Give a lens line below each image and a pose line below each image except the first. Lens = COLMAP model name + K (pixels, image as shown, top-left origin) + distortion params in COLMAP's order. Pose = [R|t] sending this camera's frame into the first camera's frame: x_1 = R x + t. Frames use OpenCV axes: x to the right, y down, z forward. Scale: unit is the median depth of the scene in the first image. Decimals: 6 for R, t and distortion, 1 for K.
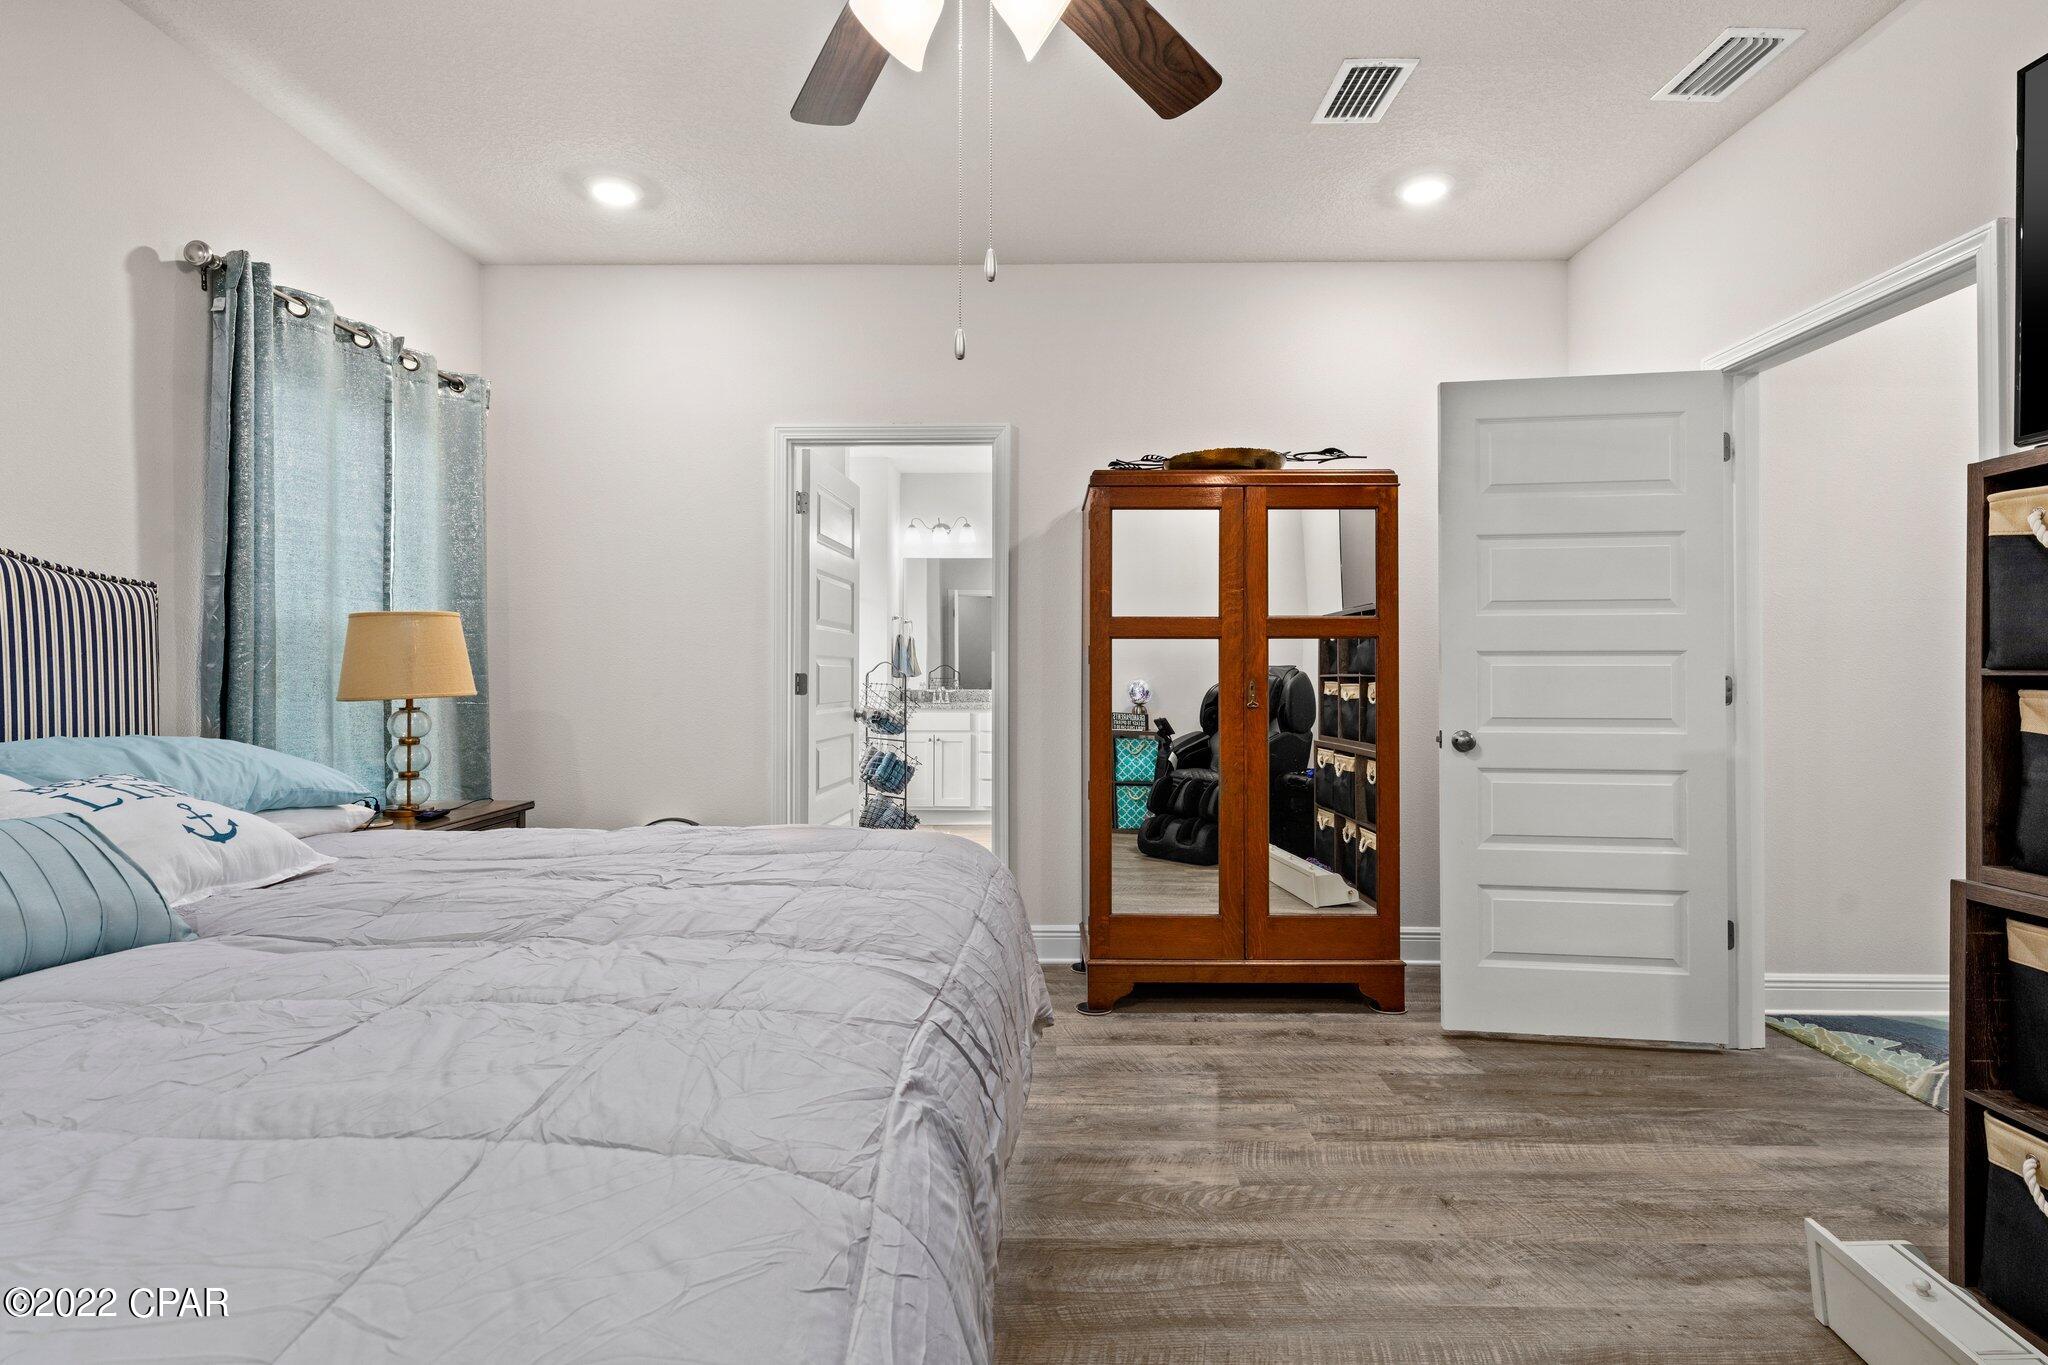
lens RADIAL K [[985.7, 0, 1024.0], [0, 985.7, 682.5], [0, 0, 1]] dist [0.001616, 0.000357]
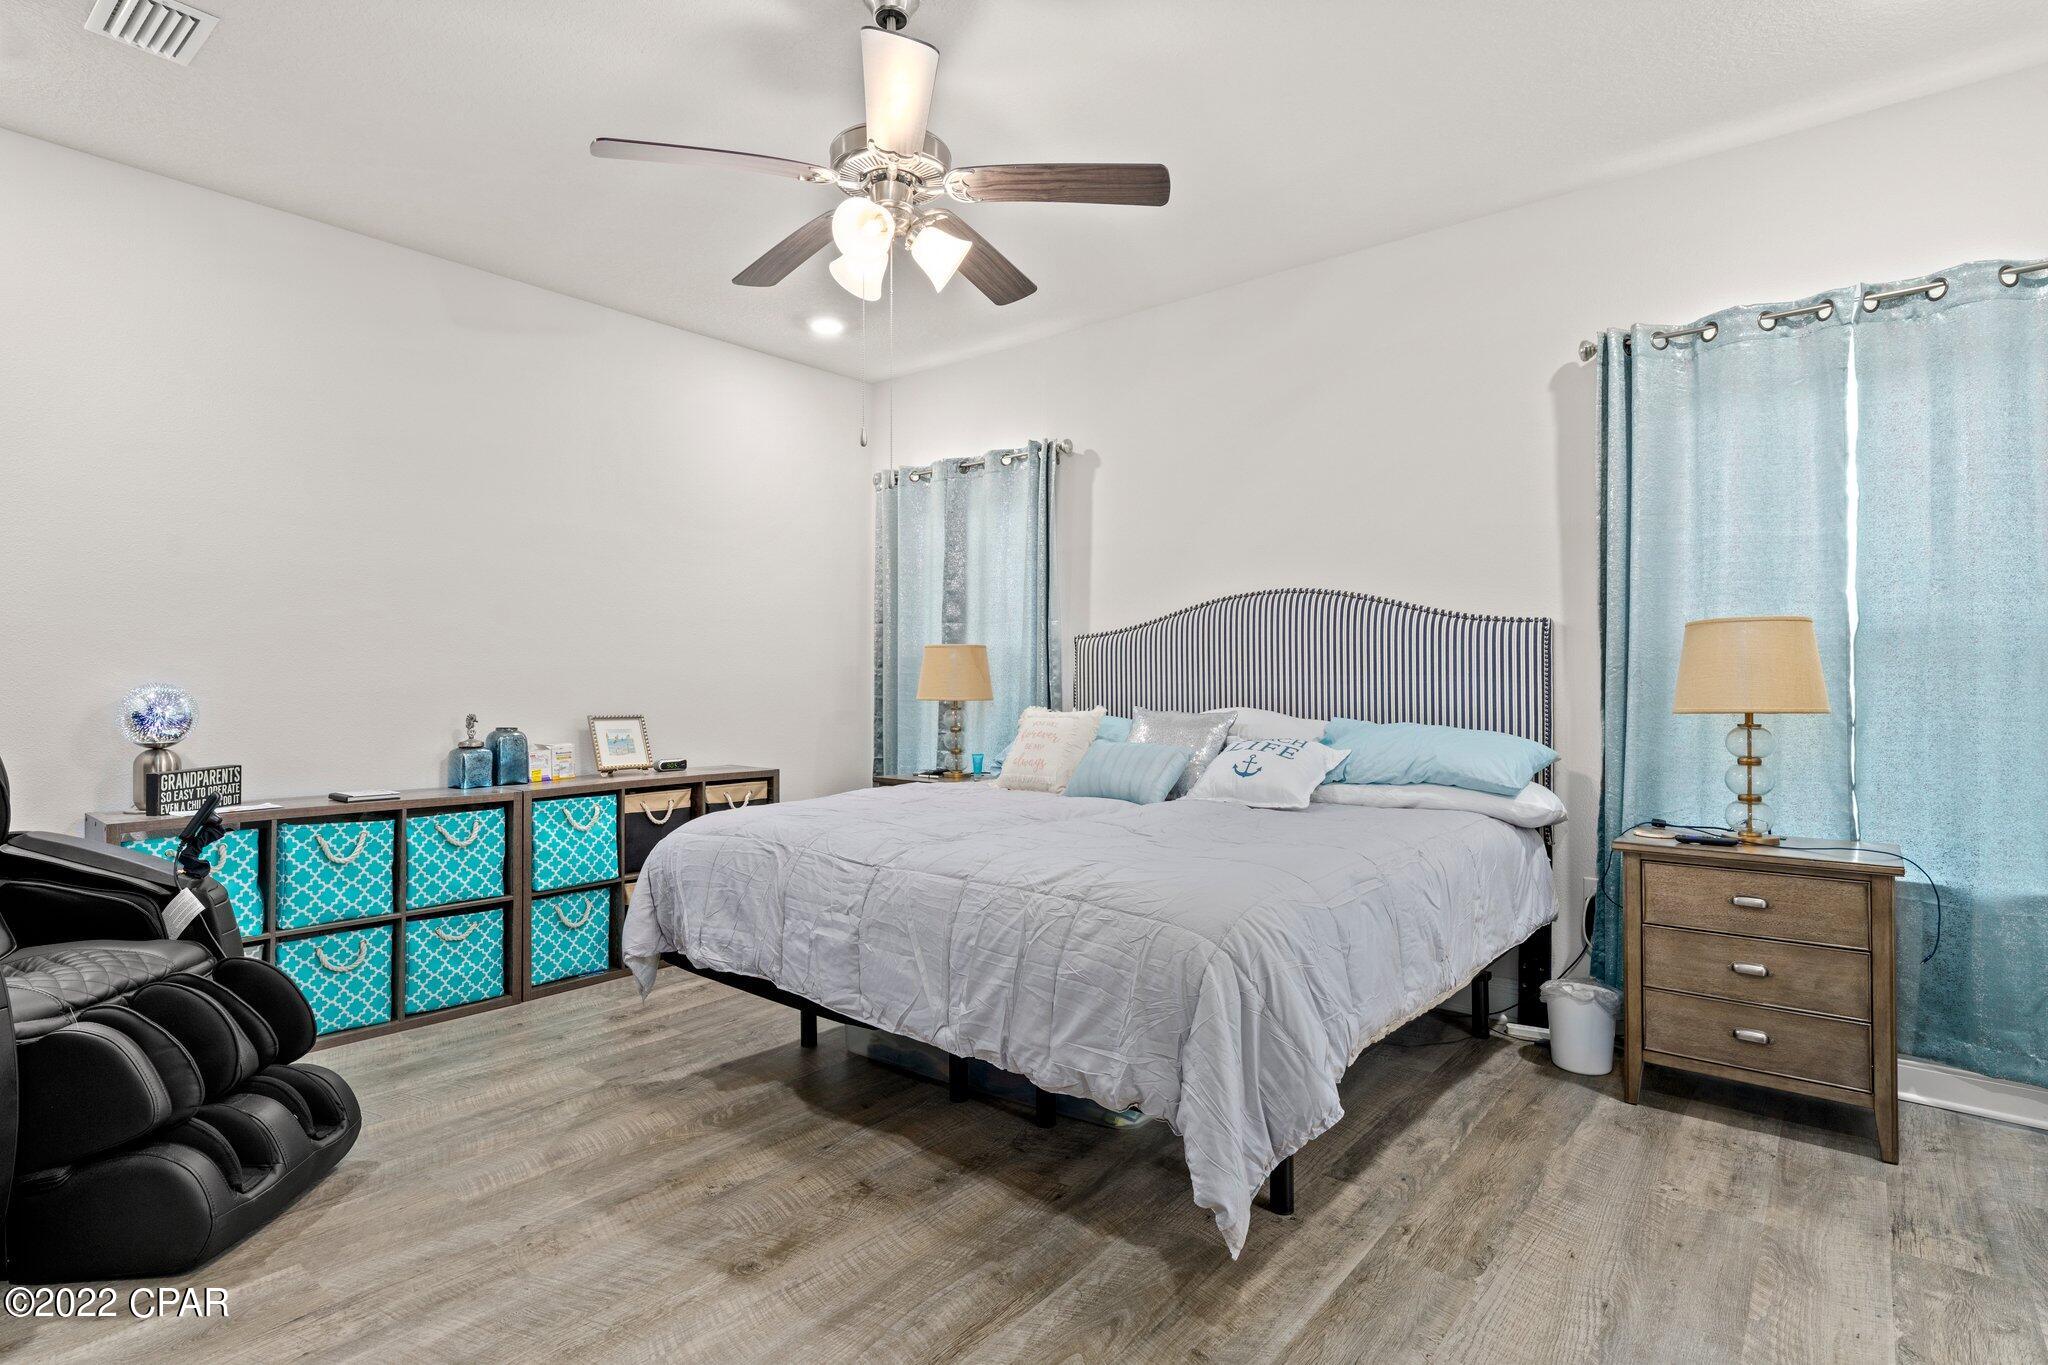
lens RADIAL K [[1031.6, 0, 1024.0], [0, 1031.6, 682.5], [0, 0, 1]] dist [0.001070, 0.000104]
pose [[-0.645186, -0.009066, -0.763972, 0.530034], [-0.005025, 0.999958, -0.007623, -0.001943], [0.764009, -0.001079, -0.645205, 1.102539]]
